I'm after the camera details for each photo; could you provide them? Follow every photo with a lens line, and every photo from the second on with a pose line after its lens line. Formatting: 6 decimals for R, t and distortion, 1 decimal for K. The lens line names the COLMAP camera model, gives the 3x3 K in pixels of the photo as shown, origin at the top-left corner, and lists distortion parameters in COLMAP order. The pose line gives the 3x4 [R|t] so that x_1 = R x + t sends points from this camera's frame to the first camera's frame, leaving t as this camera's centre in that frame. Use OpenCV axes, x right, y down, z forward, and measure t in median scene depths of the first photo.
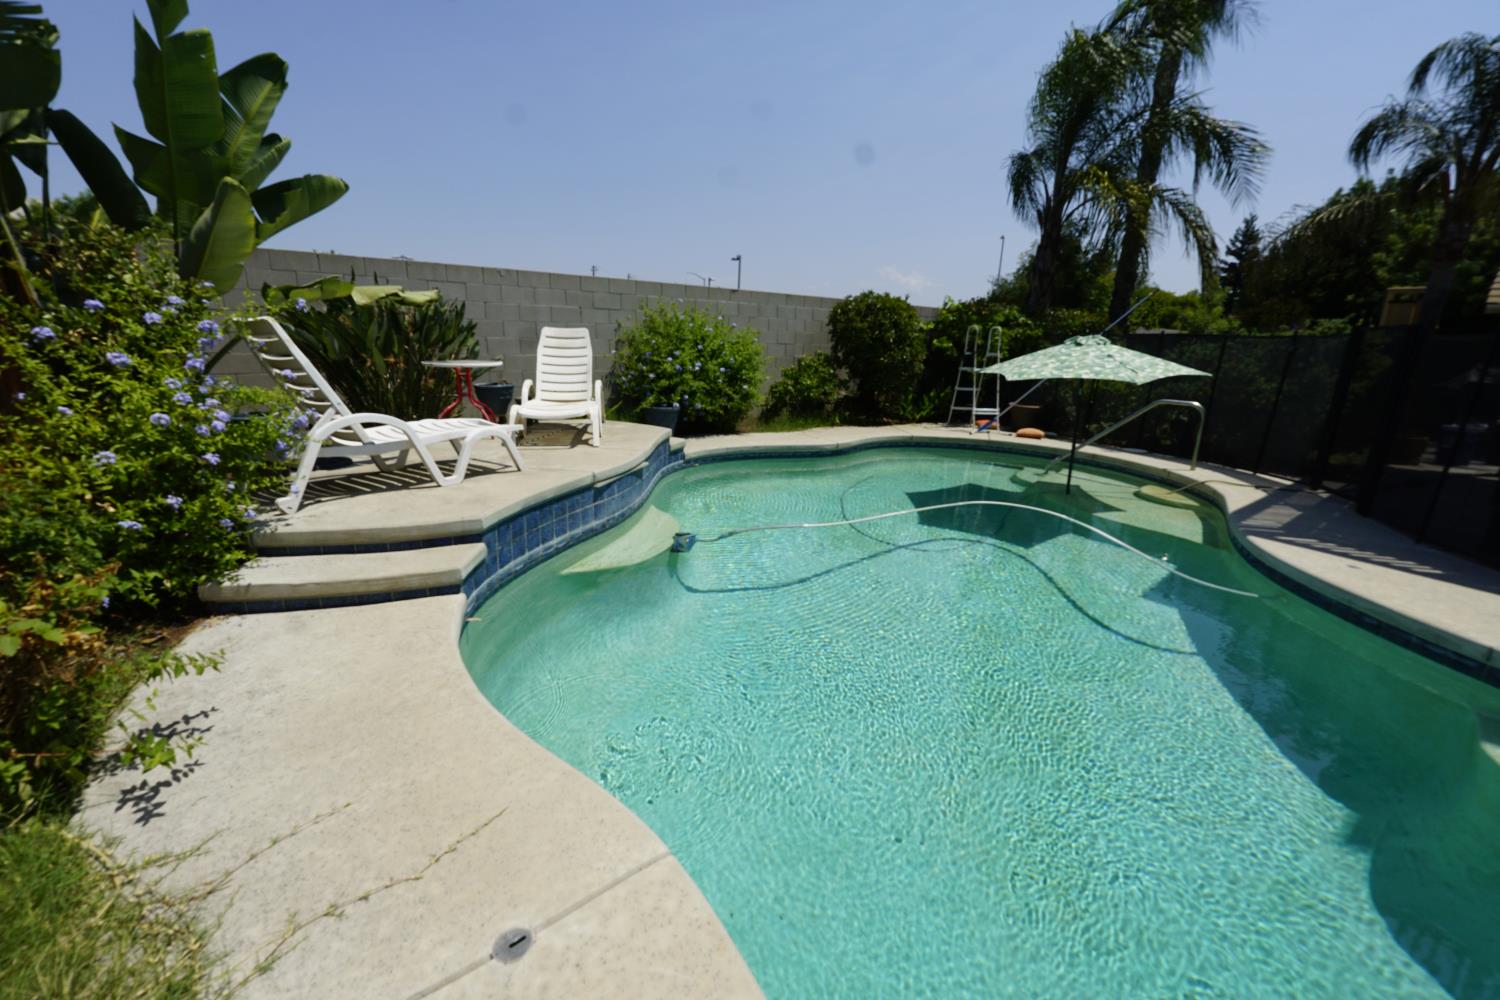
lens RADIAL K [[618.6, 0, 755.9], [0, 618.6, 508.7], [0, 0, 1]] dist [-0.010102, 0.000898]
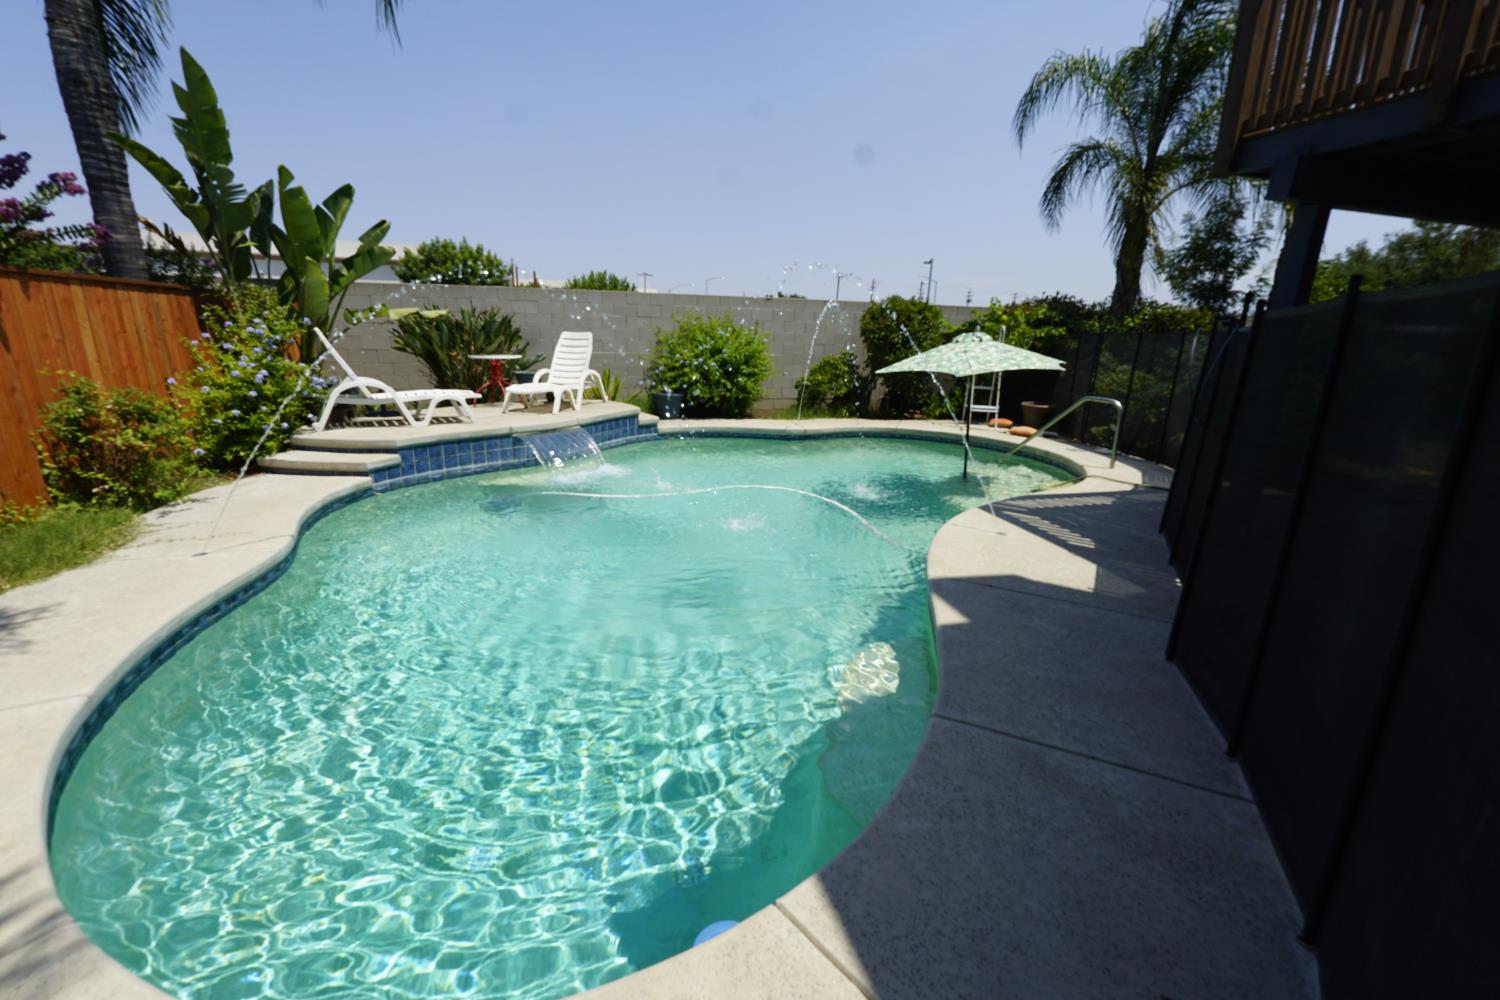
lens RADIAL K [[618.6, 0, 738.1], [0, 618.6, 496.6], [0, 0, 1]] dist [-0.010102, 0.000898]
pose [[0.927522, 0.083855, -0.364240, 0.558413], [-0.093165, 0.995618, -0.008031, 0.050206], [0.361970, 0.041383, 0.931271, -0.138662]]
